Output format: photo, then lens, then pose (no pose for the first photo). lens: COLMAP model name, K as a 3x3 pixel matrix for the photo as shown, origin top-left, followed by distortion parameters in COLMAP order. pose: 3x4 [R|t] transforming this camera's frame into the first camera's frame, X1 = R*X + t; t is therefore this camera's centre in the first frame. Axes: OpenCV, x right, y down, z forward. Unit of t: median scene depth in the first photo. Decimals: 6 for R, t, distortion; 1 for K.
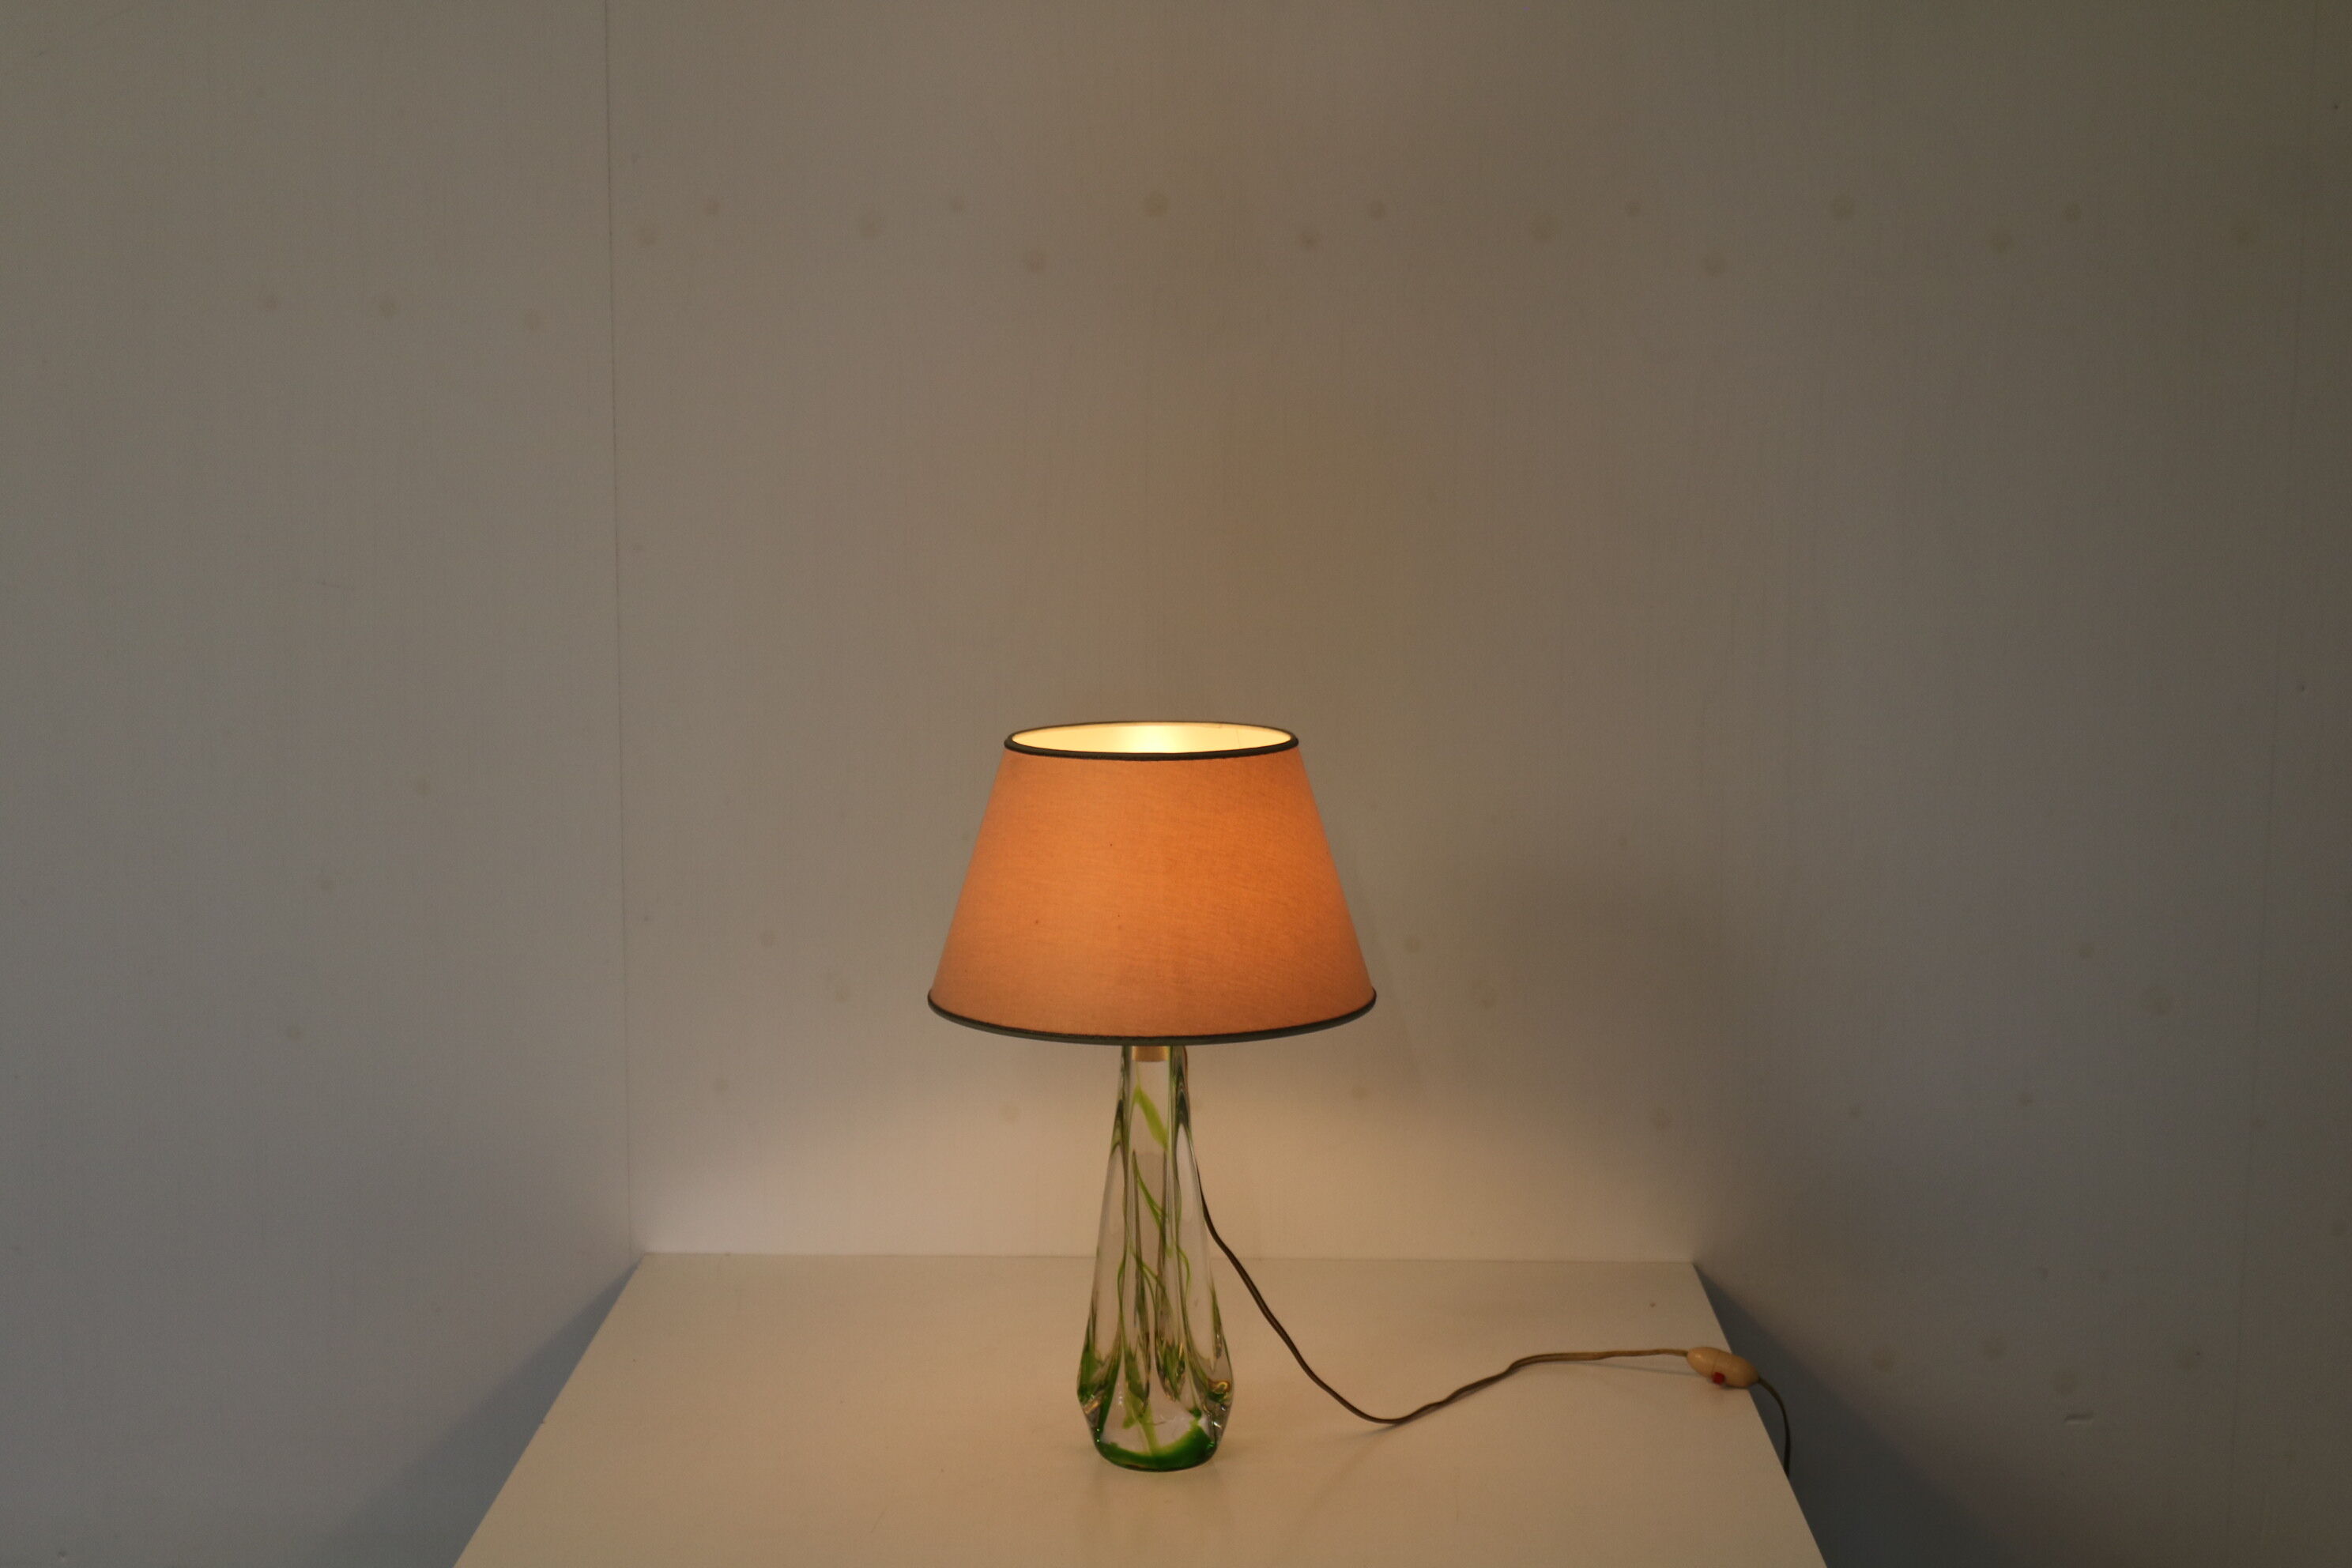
lens RADIAL K [[3457.8, 0, 1176.0], [0, 3457.8, 784.0], [0, 0, 1]] dist [-0.010426, -0.018947]
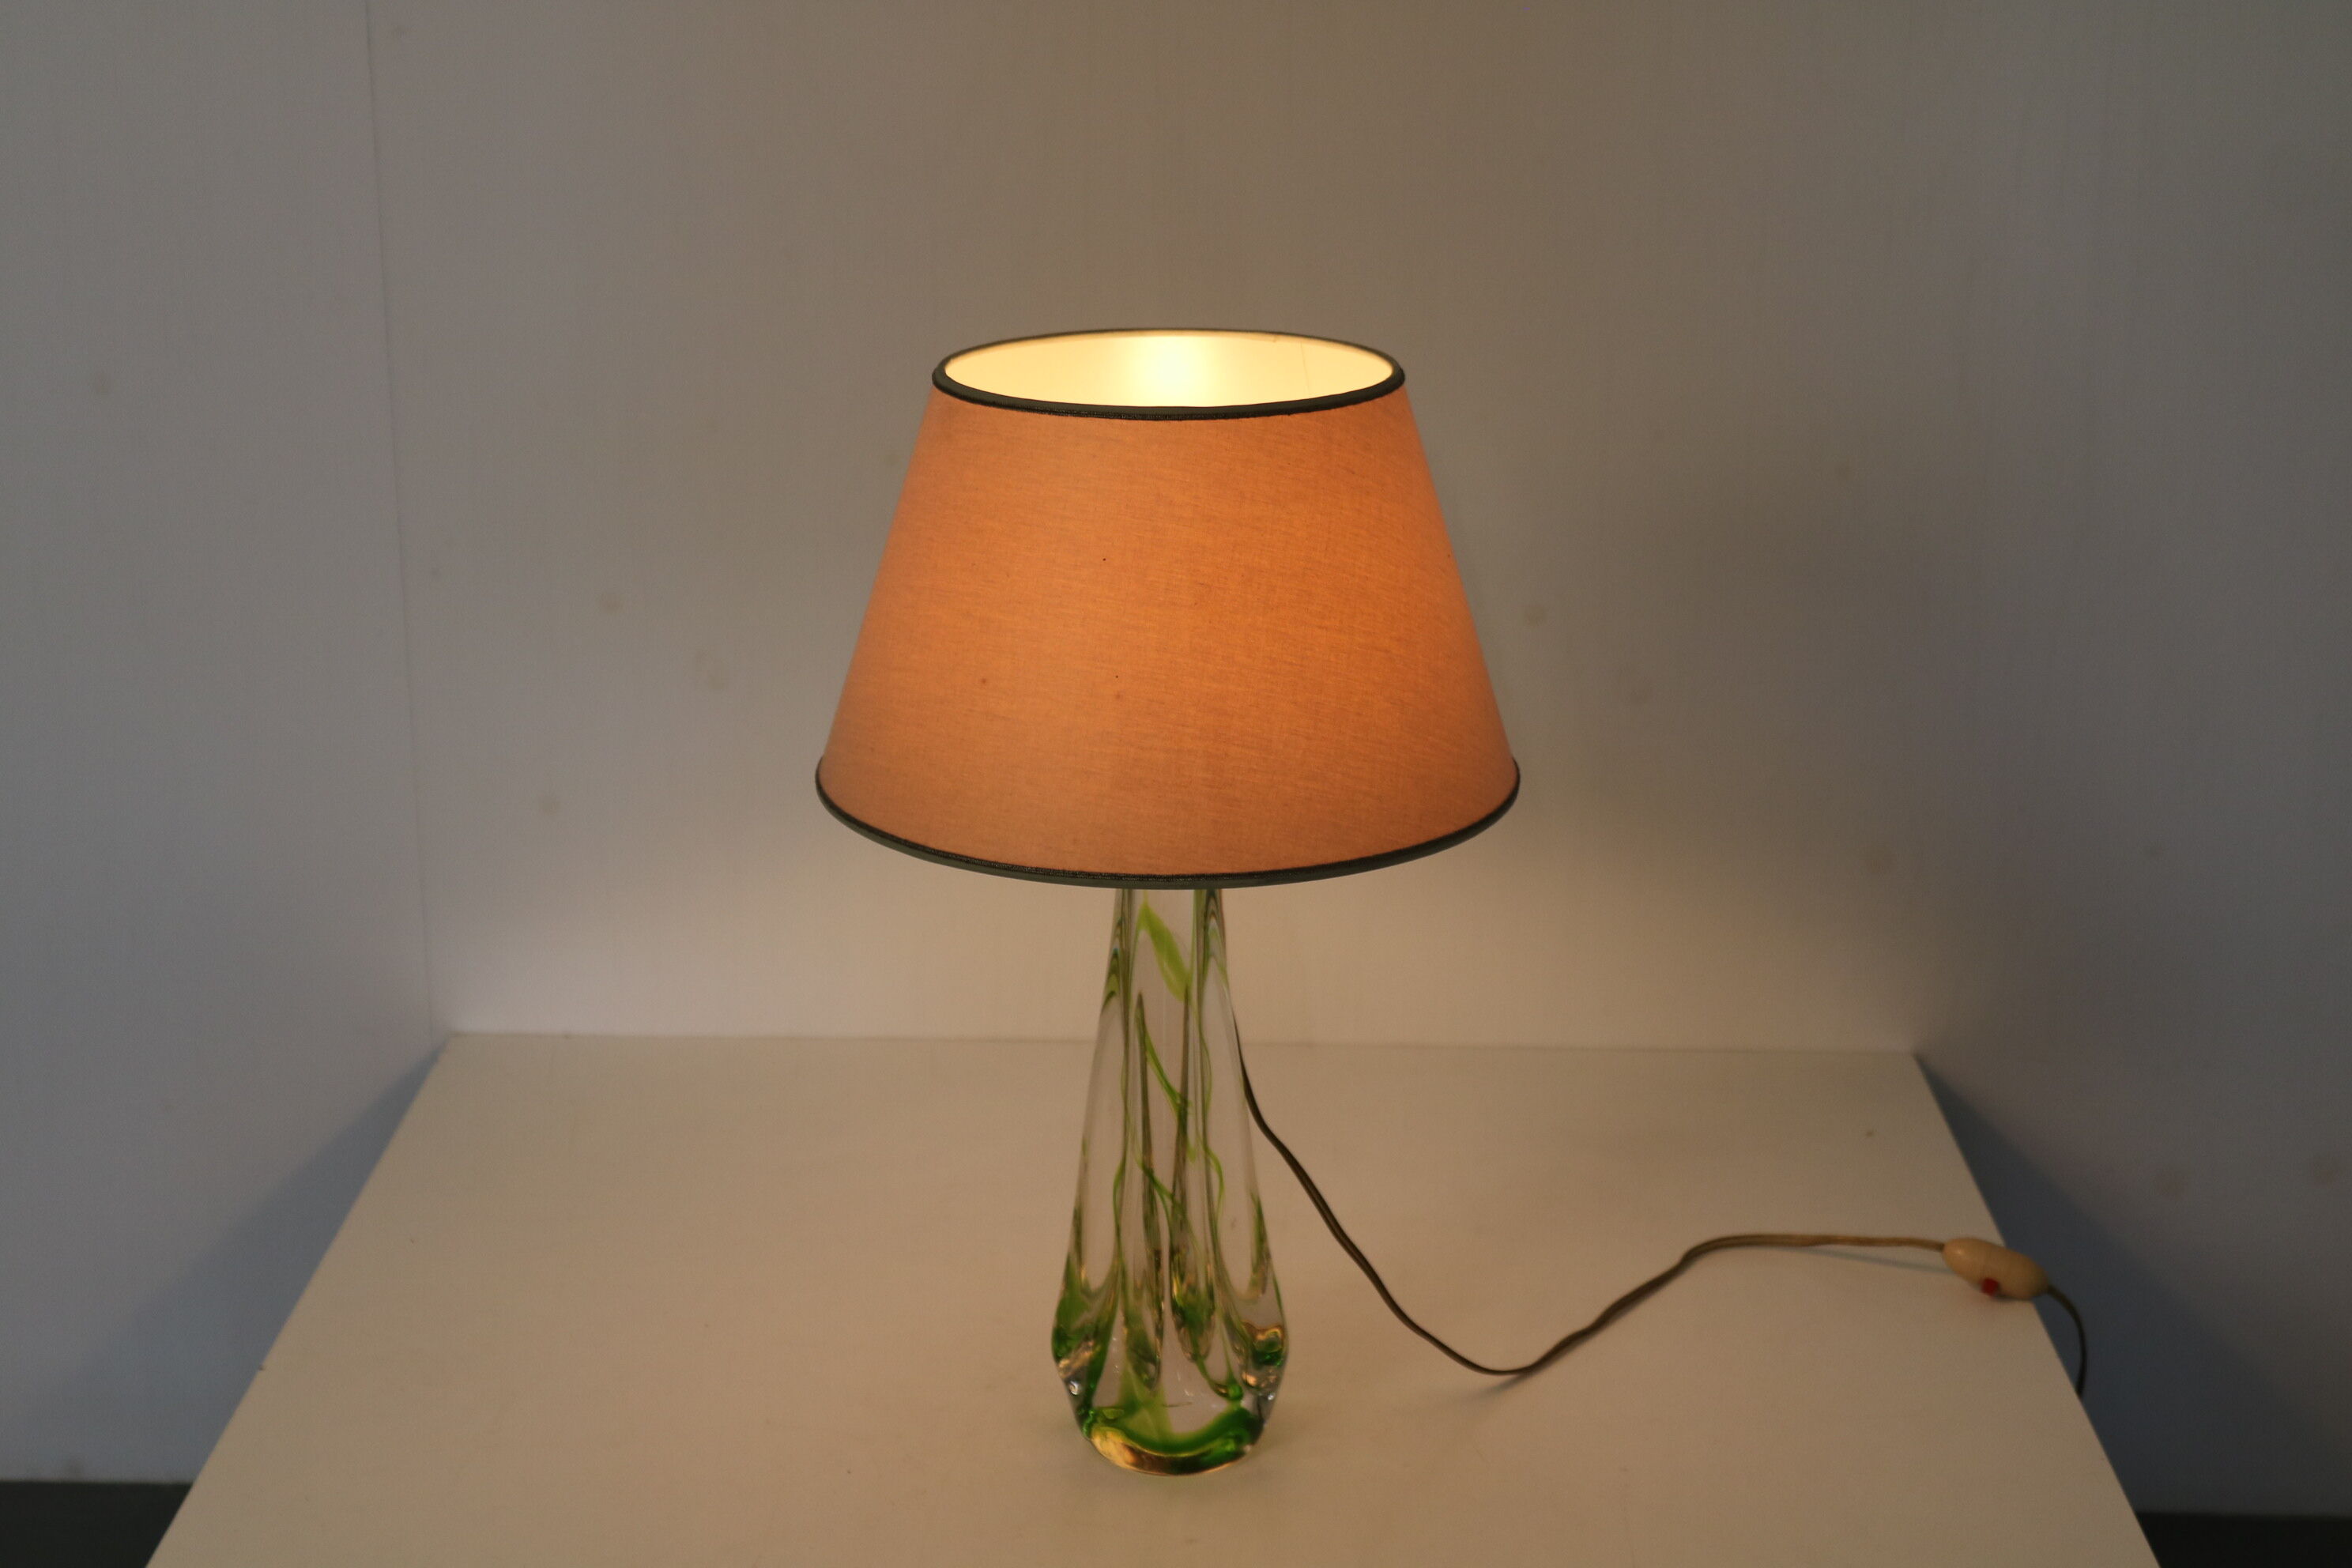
lens RADIAL K [[3457.8, 0, 1176.0], [0, 3457.8, 784.0], [0, 0, 1]] dist [-0.010426, -0.018947]
pose [[0.999988, 0.002674, 0.004140, -0.007971], [-0.003323, 0.986167, 0.165723, -0.041783], [-0.003639, -0.165735, 0.986164, 0.366017]]
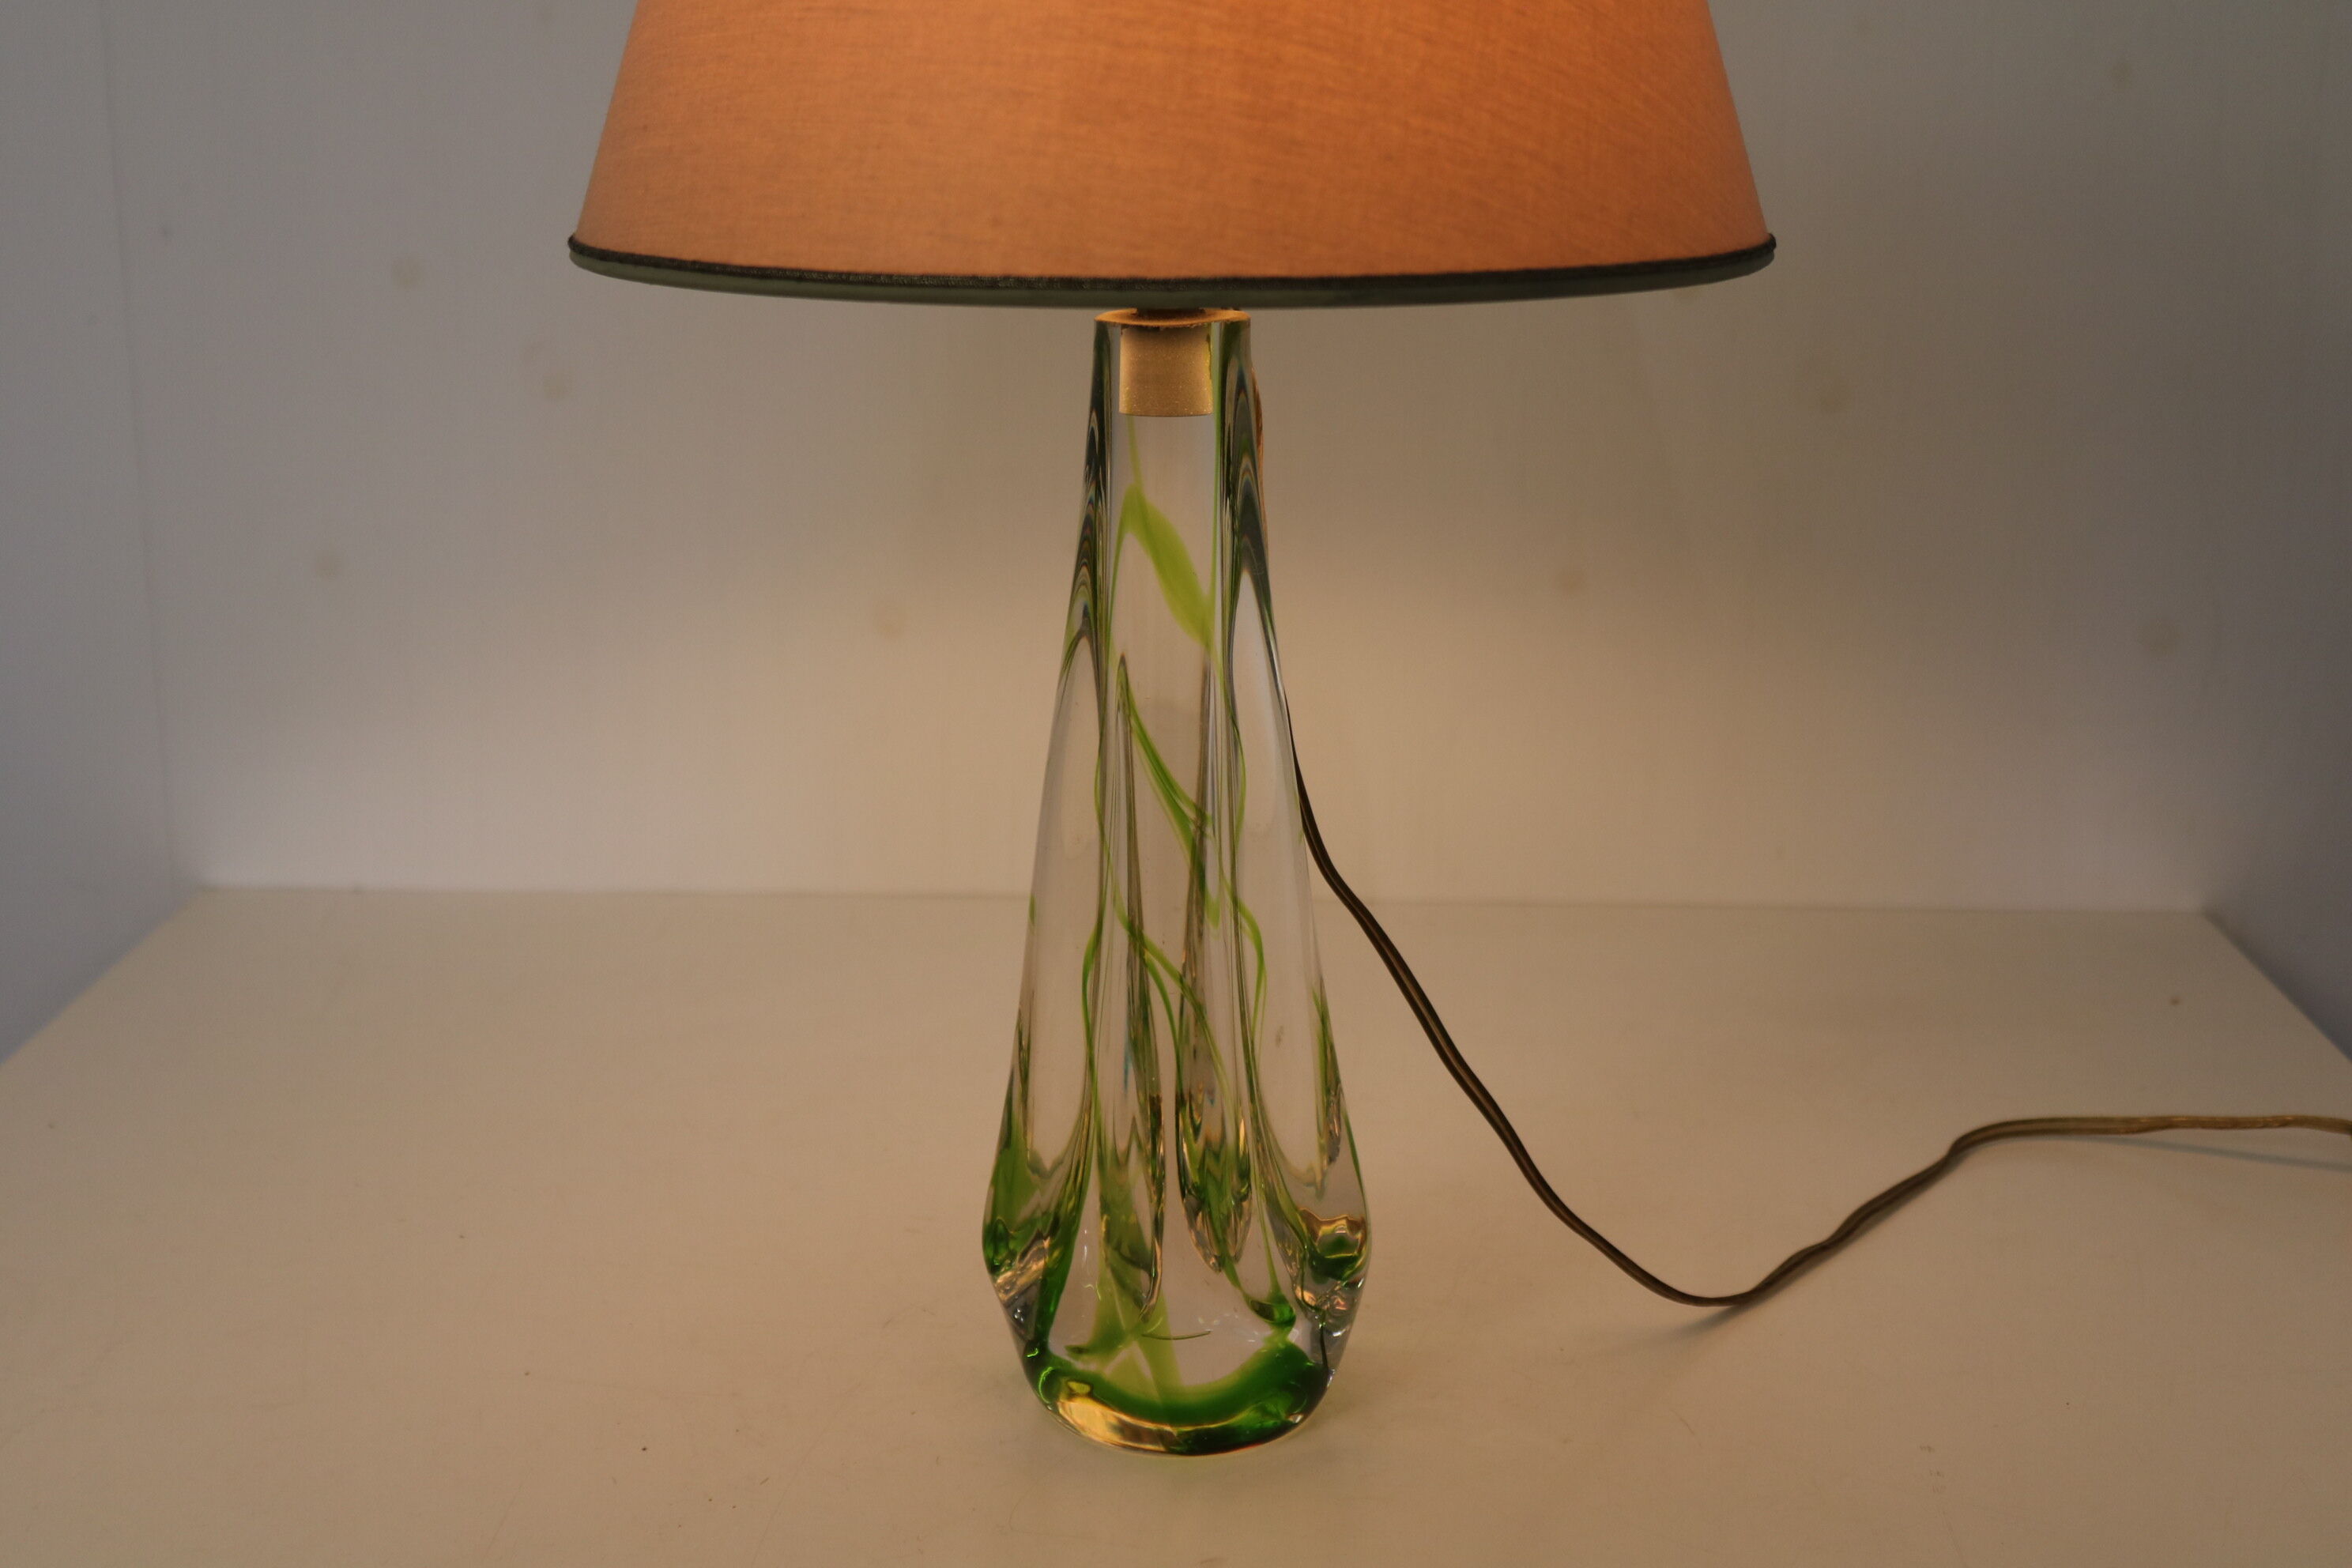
lens RADIAL K [[3089.8, 0, 1176.0], [0, 3089.8, 784.0], [0, 0, 1]] dist [-0.006302, 0.001222]
pose [[0.999992, 0.003703, -0.001310, -0.005742], [-0.003530, 0.993531, 0.113506, 0.081044], [0.001722, -0.113501, 0.993536, 0.651564]]
